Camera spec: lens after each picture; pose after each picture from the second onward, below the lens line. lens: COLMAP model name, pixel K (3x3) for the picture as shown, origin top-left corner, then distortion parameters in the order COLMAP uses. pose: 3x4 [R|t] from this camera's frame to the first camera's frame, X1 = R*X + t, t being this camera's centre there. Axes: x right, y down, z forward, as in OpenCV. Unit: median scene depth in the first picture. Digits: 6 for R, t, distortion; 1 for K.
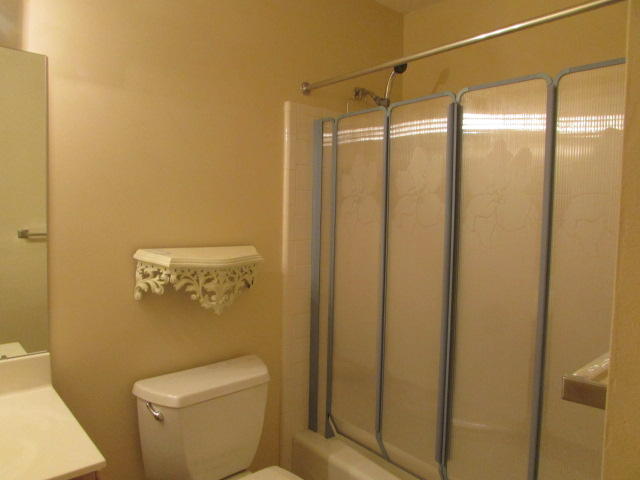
lens RADIAL K [[449.9, 0, 319.2], [0, 449.9, 237.5], [0, 0, 1]] dist [-0.032682, 0.003342]
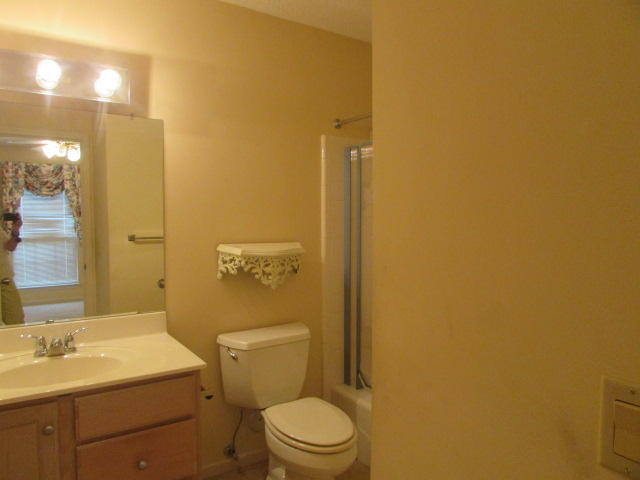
lens RADIAL K [[449.9, 0, 320.4], [0, 449.9, 240.9], [0, 0, 1]] dist [-0.032682, 0.003342]
pose [[0.990563, -0.013270, -0.136418, 0.119413], [0.012518, 0.999901, -0.006374, 0.027406], [0.136489, 0.004606, 0.990631, -0.398764]]
